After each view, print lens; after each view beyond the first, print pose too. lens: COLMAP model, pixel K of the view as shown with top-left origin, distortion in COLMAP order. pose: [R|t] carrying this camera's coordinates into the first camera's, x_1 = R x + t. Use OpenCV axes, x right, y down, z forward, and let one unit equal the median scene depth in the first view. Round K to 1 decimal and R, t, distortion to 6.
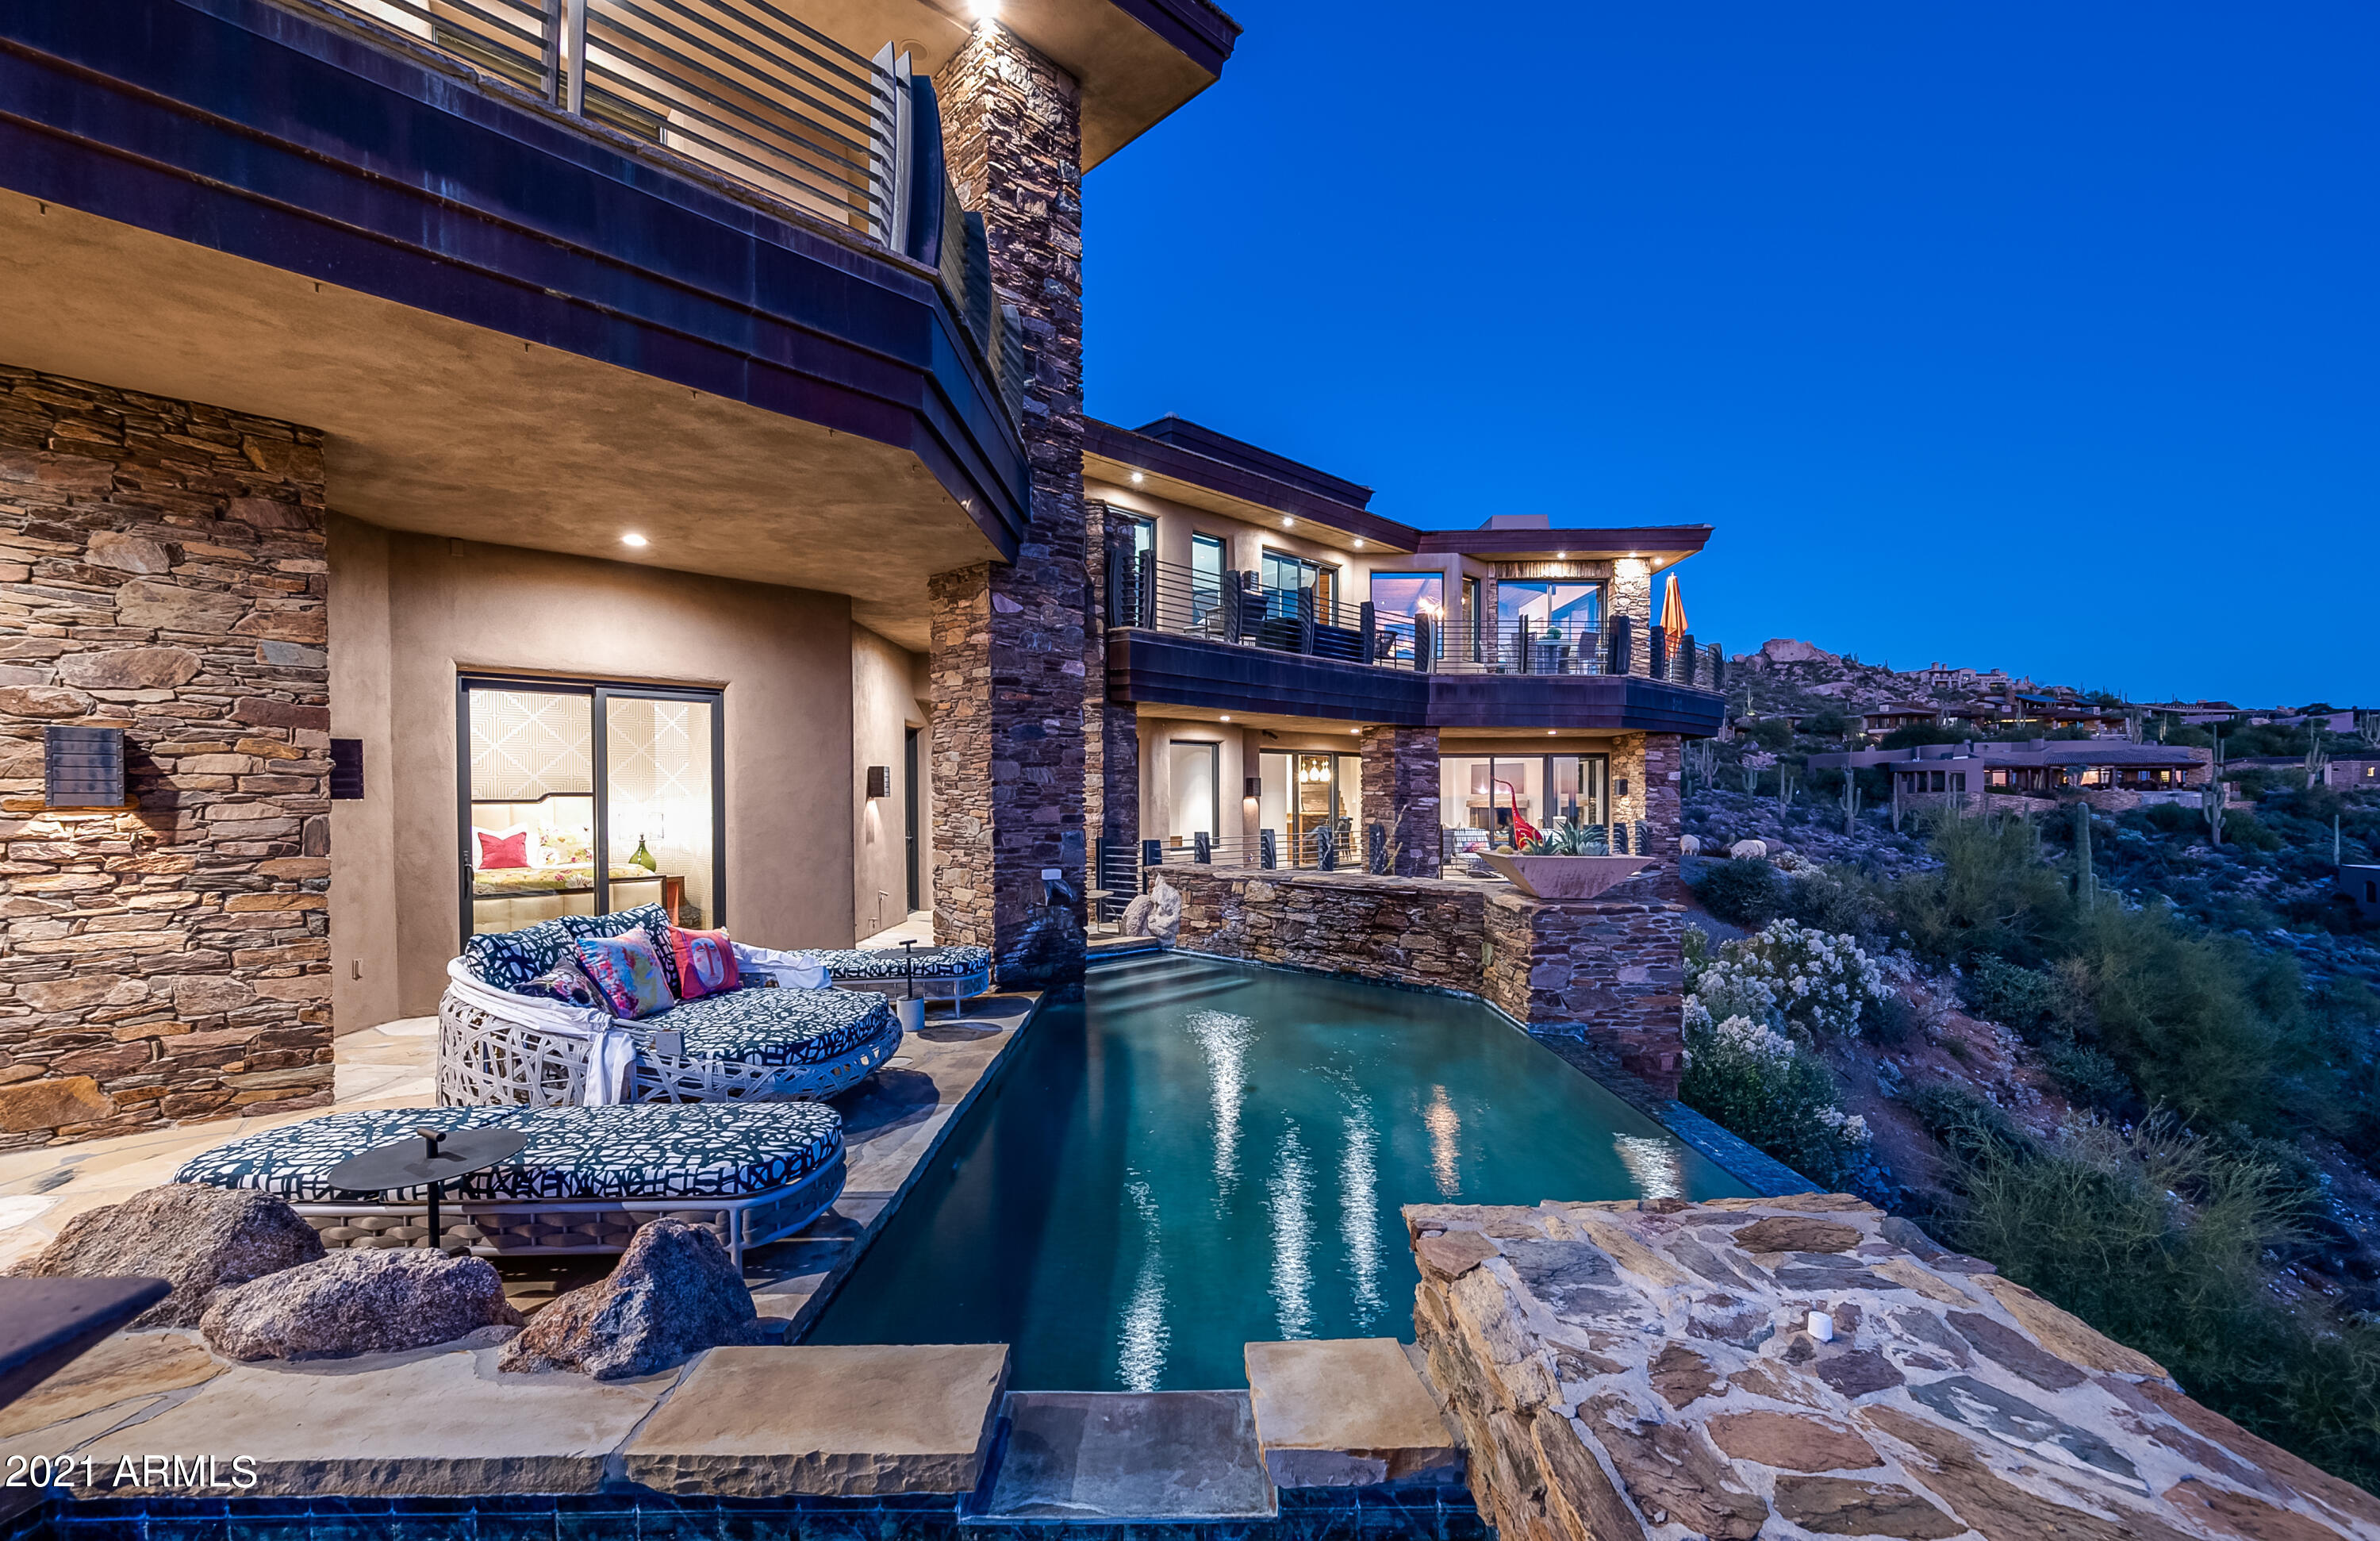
lens RADIAL K [[976.1, 0, 1185.9], [0, 976.1, 814.6], [0, 0, 1]] dist [0.003325, 0.000378]
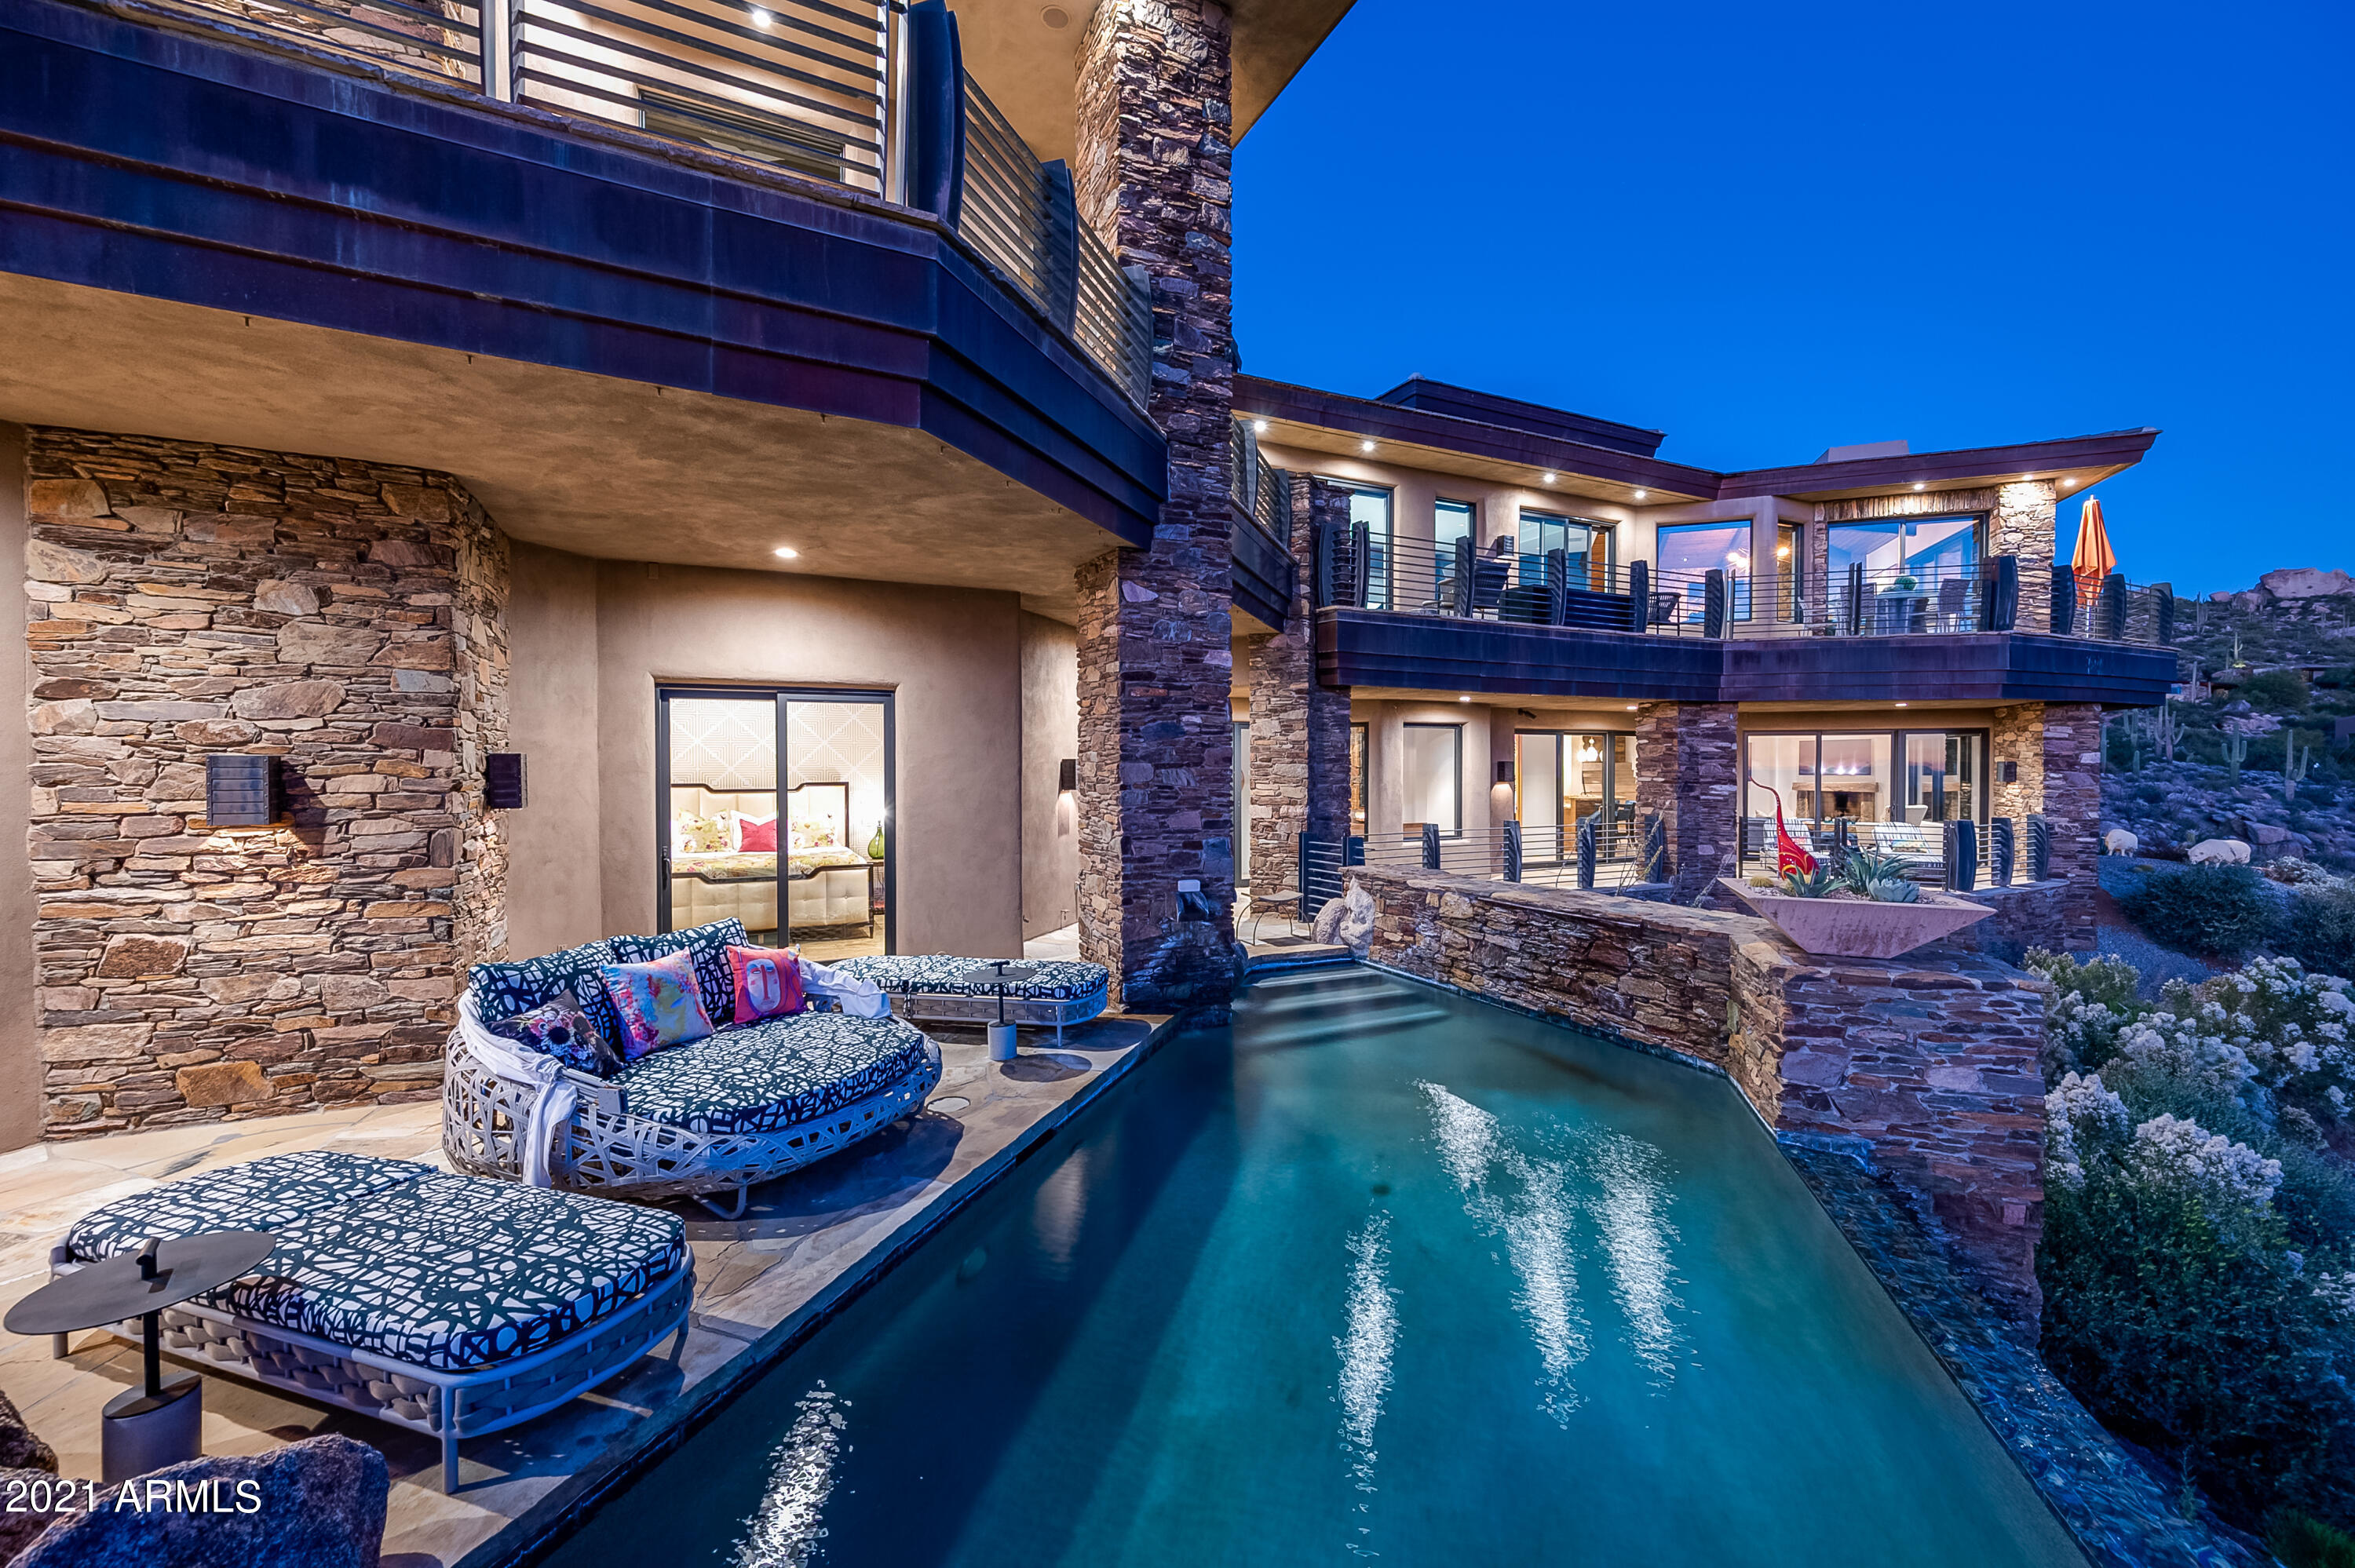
lens RADIAL K [[927.7, 0, 1177.5], [0, 927.7, 784.0], [0, 0, 1]] dist [0.003478, 0.000267]
pose [[0.947382, 0.007883, -0.320009, 0.140649], [-0.007890, 0.999968, 0.001274, -0.038435], [0.320009, 0.001318, 0.947414, 0.193428]]
